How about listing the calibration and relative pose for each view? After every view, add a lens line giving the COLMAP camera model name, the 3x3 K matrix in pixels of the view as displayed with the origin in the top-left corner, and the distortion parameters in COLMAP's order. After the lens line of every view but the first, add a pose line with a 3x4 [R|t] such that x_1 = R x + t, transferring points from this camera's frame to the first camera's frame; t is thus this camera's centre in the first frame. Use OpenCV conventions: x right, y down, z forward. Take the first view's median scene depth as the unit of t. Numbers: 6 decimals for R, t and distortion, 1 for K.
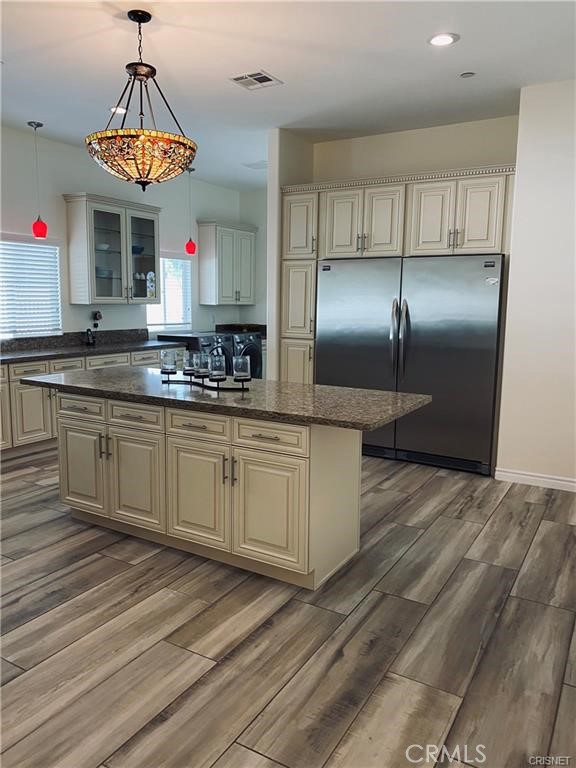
lens RADIAL K [[590.2, 0, 281.3], [0, 590.2, 387.2], [0, 0, 1]] dist [0.000187, -0.014145]
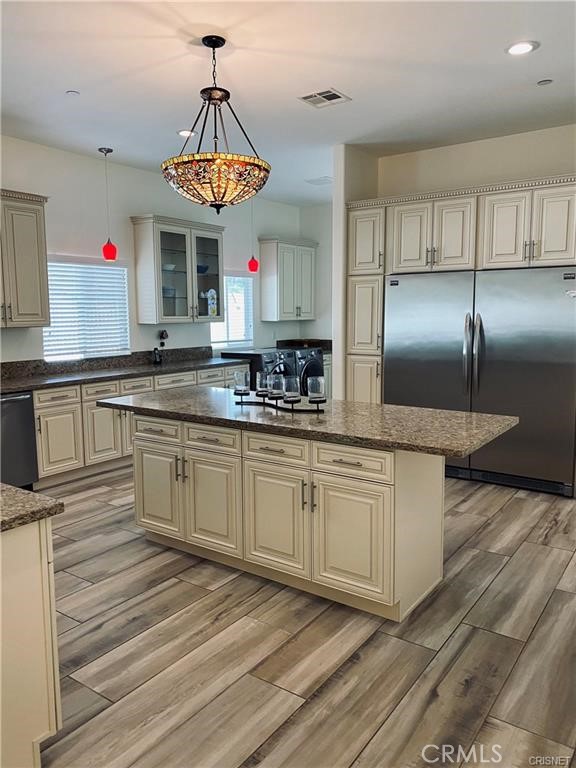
lens RADIAL K [[590.2, 0, 285.5], [0, 590.2, 385.5], [0, 0, 1]] dist [0.000187, -0.014145]
pose [[0.996625, -0.009620, -0.081524, -0.040849], [0.007770, 0.999706, -0.022975, -0.017319], [0.081721, 0.022264, 0.996407, 0.018026]]
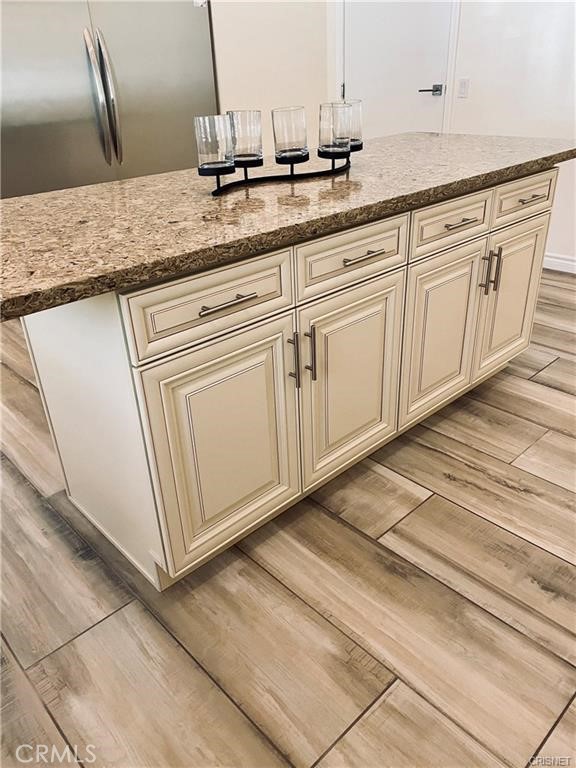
lens RADIAL K [[590.2, 0, 286.8], [0, 590.2, 379.1], [0, 0, 1]] dist [0.000187, -0.014145]
pose [[0.262982, -0.471690, 0.841635, -0.685554], [0.181079, 0.880969, 0.437154, -0.078324], [-0.947655, 0.037439, 0.317093, 0.890154]]
